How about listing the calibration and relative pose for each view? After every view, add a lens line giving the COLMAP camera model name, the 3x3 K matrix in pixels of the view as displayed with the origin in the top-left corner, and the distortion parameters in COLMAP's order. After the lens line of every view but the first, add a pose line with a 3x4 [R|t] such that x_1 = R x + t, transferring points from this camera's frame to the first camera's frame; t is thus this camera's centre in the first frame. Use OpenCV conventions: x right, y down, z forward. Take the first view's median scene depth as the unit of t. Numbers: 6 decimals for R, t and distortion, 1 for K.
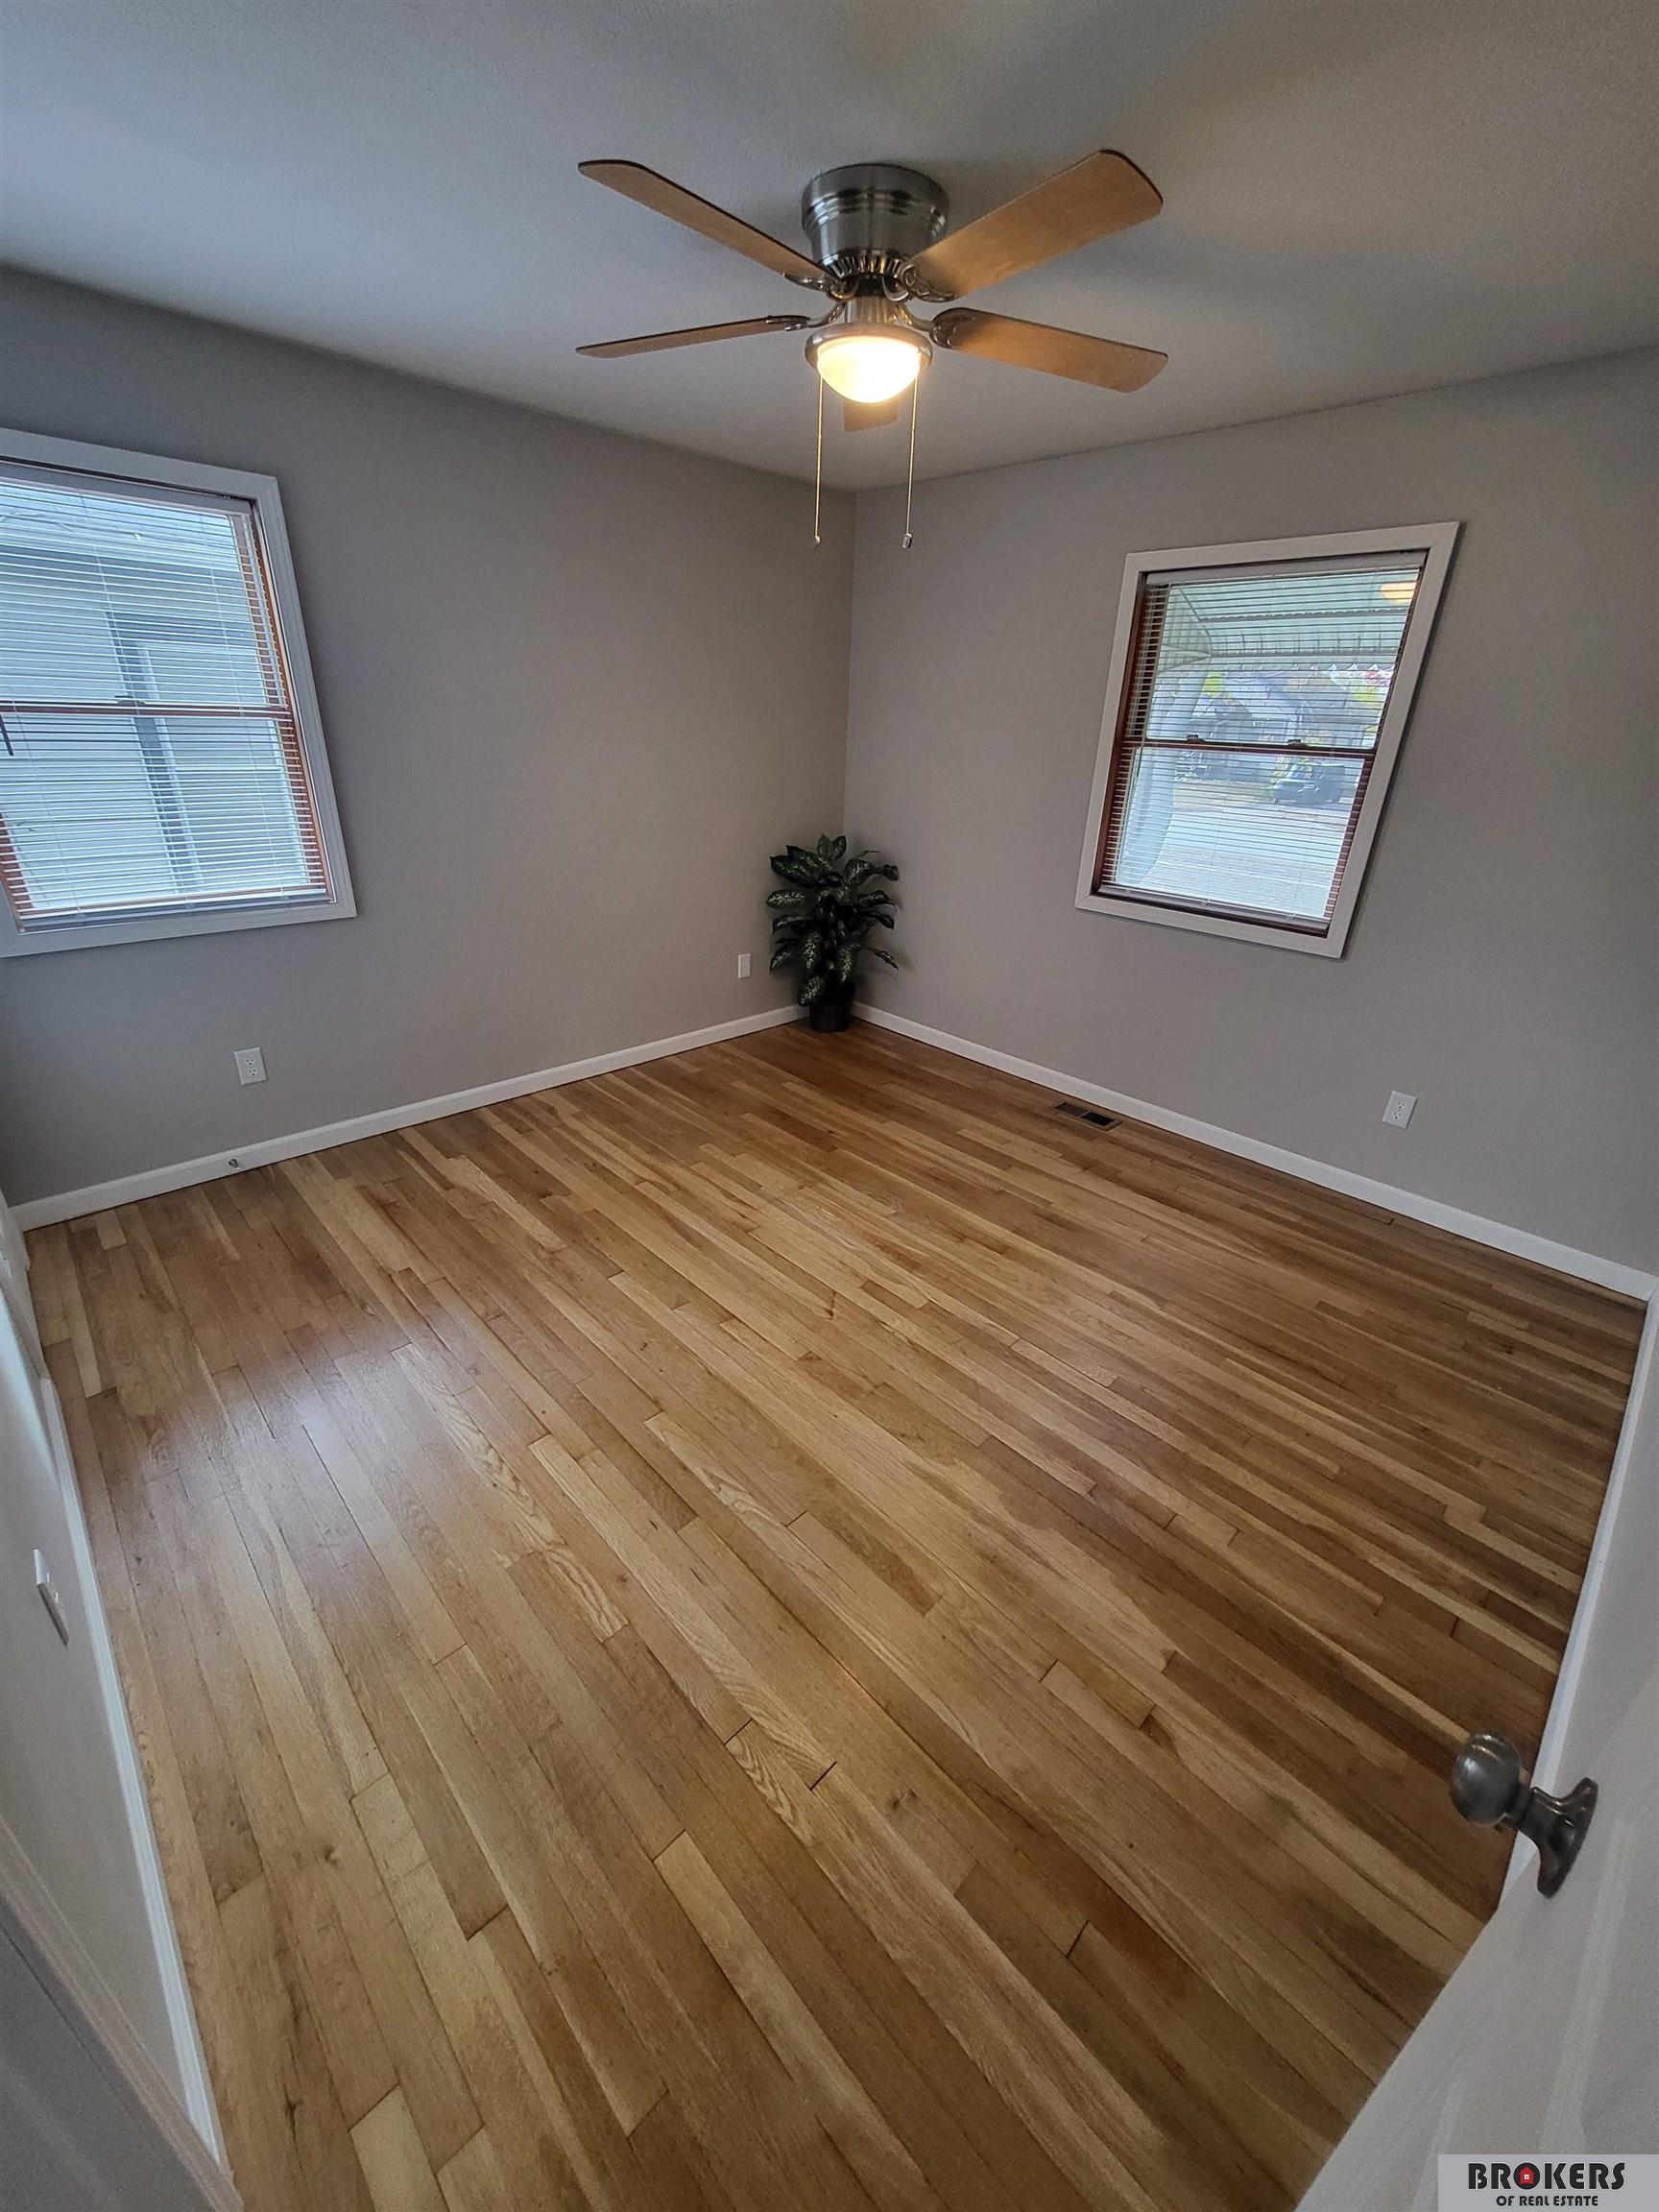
lens RADIAL K [[868.7, 0, 828.7], [0, 868.7, 1098.1], [0, 0, 1]] dist [0.002395, -0.002080]
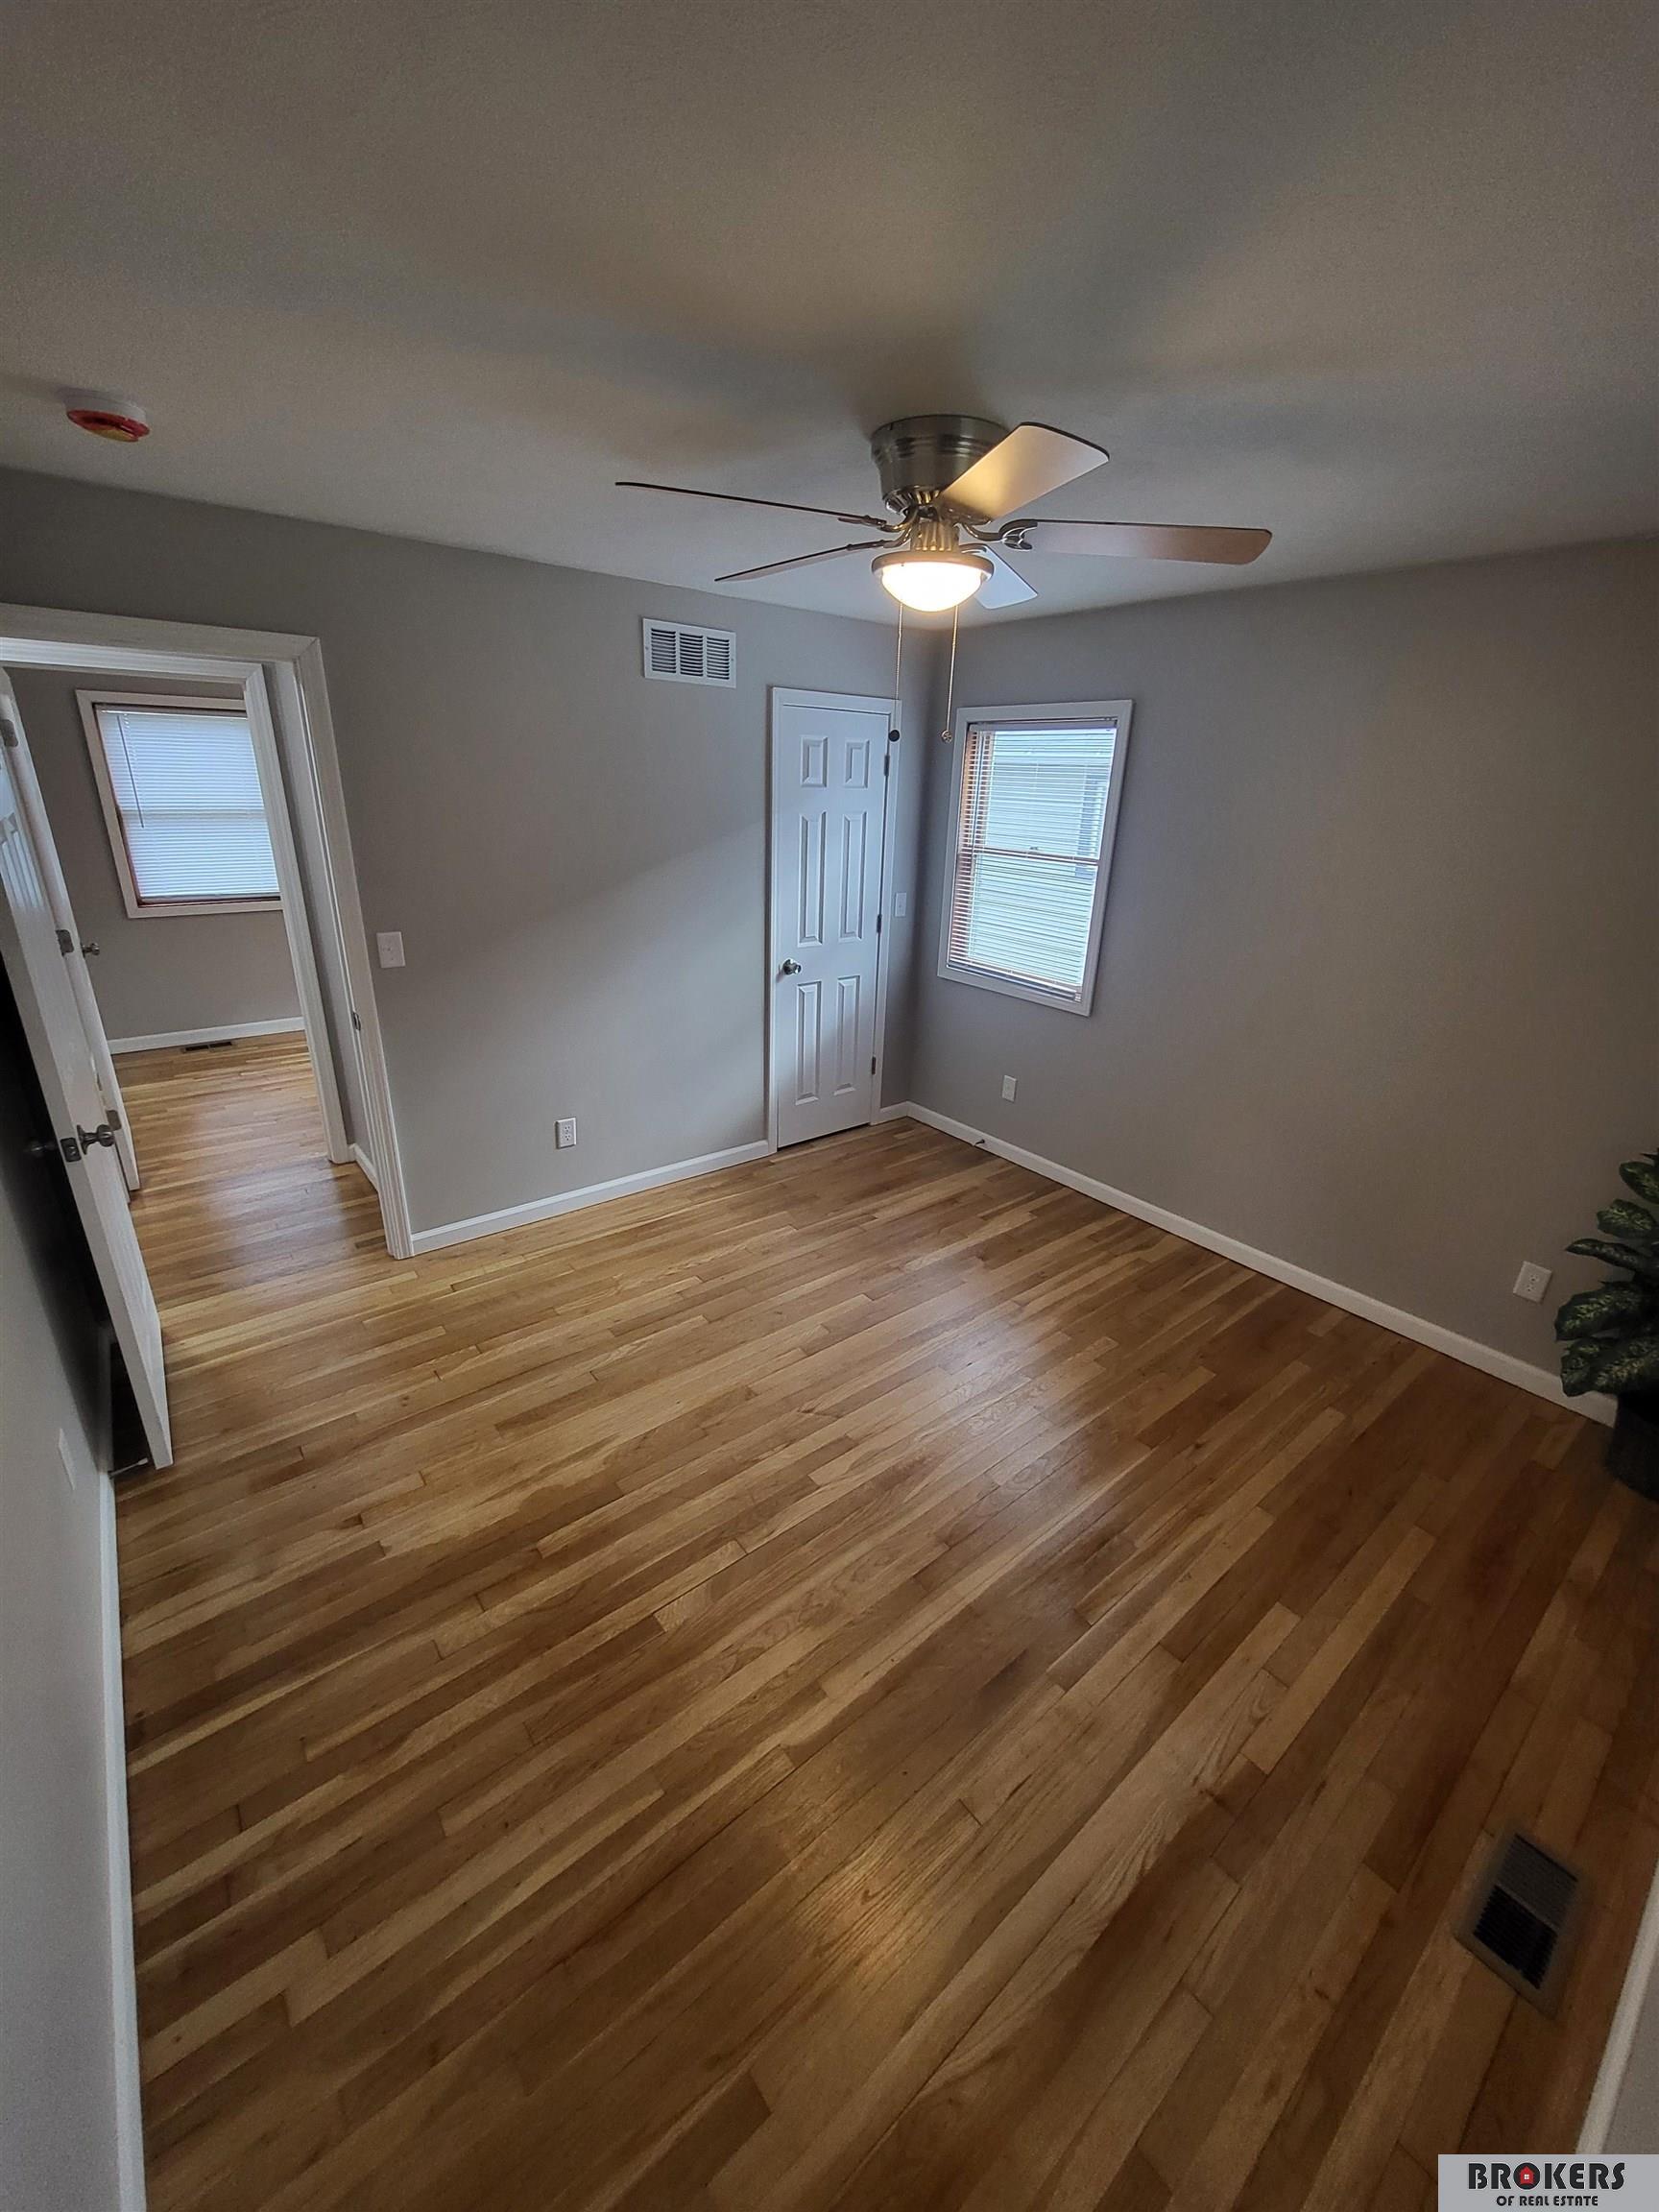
lens RADIAL K [[868.7, 0, 838.2], [0, 868.7, 1111.0], [0, 0, 1]] dist [0.002395, -0.002080]
pose [[-0.091283, 0.323509, -0.941812, 0.924895], [-0.435583, 0.837516, 0.329901, -0.450208], [0.895508, 0.440352, 0.064464, 0.839416]]
